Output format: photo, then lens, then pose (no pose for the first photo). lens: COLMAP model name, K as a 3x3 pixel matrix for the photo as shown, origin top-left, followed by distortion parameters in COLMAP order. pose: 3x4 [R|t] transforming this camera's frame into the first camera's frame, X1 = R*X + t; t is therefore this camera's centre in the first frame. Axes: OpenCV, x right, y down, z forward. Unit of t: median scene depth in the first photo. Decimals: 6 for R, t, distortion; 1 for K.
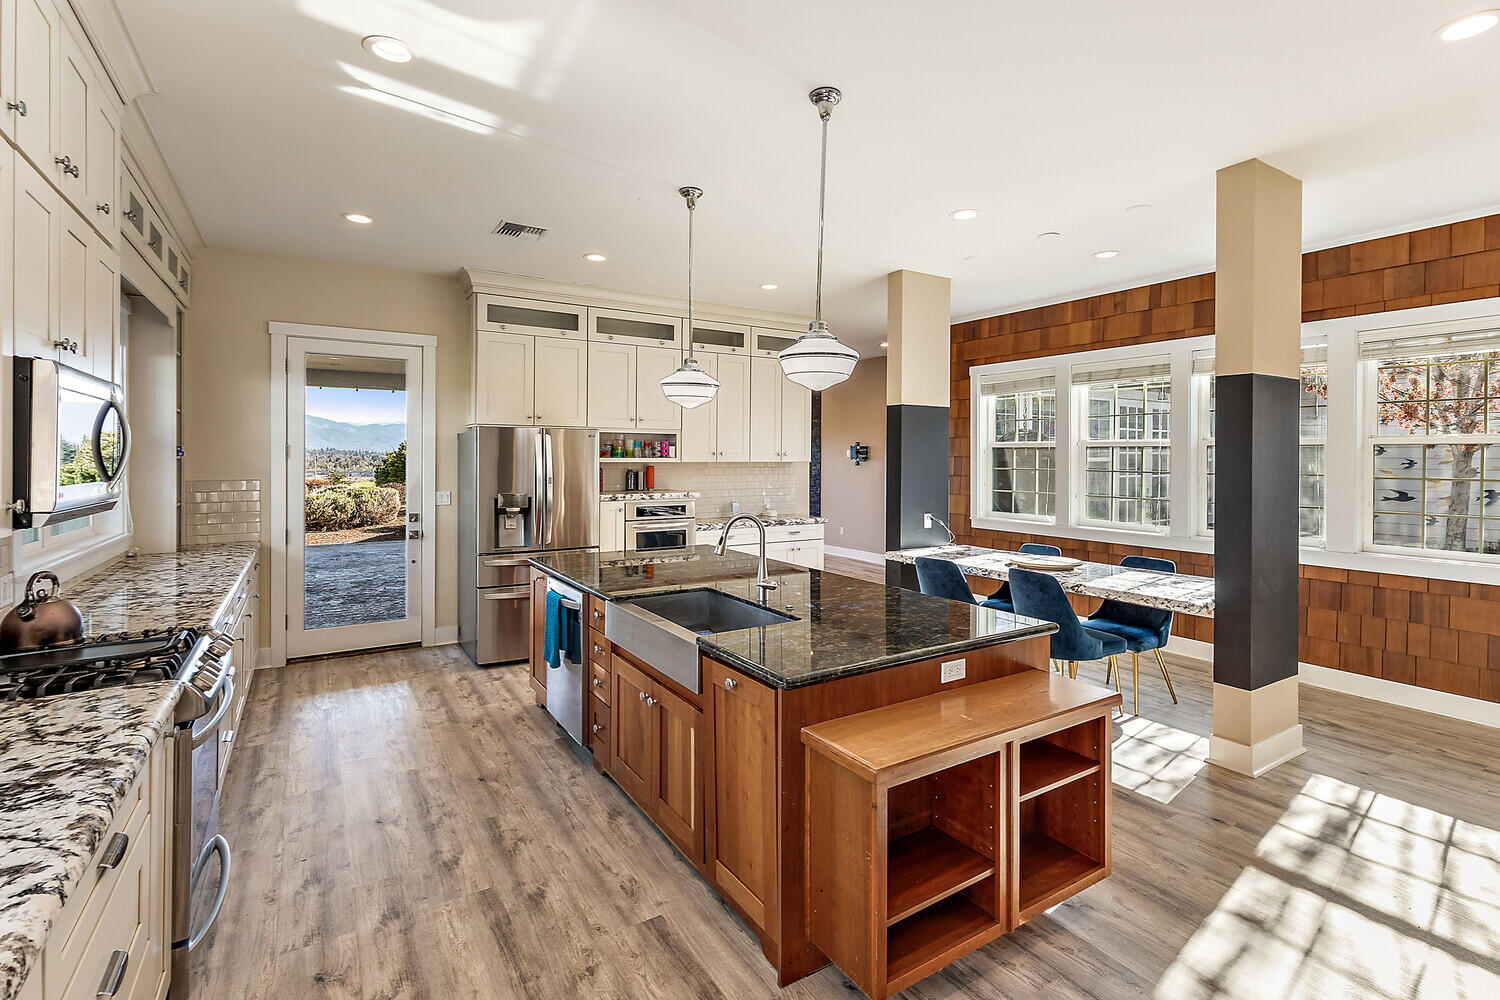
lens RADIAL K [[690.6, 0, 757.3], [0, 690.6, 458.9], [0, 0, 1]] dist [0.004317, 0.000649]
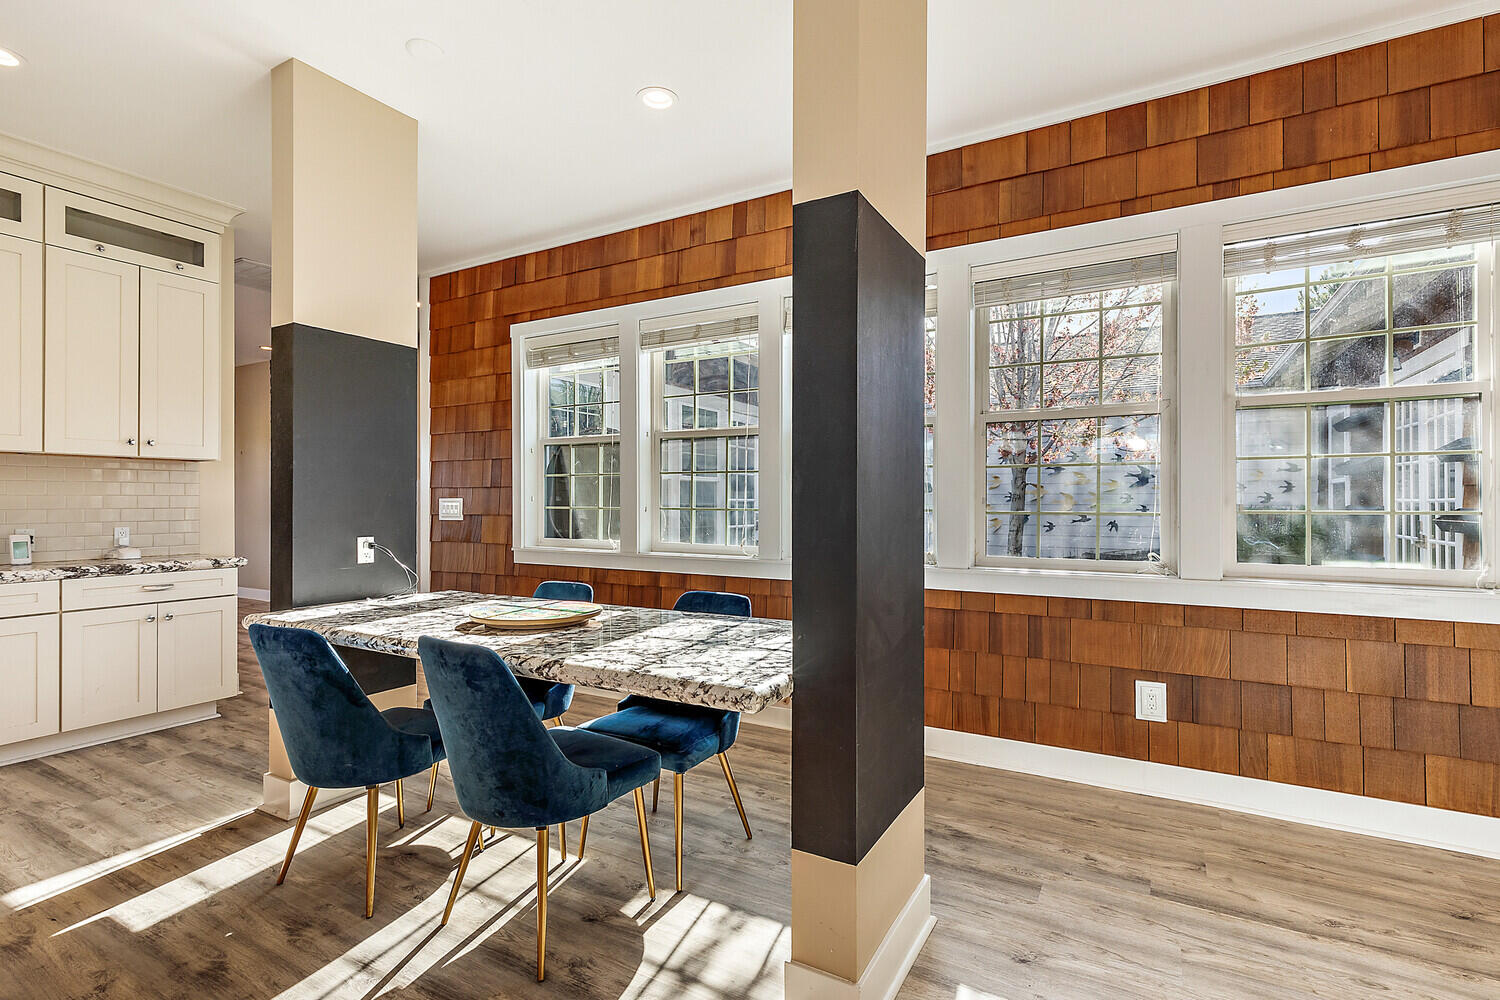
lens RADIAL K [[690.6, 0, 751.8], [0, 690.6, 500.3], [0, 0, 1]] dist [0.004317, 0.000649]
pose [[0.888714, -0.001874, 0.458458, 0.276292], [0.004087, 0.999984, -0.003834, 0.055815], [-0.458443, 0.005281, 0.888708, 0.389837]]
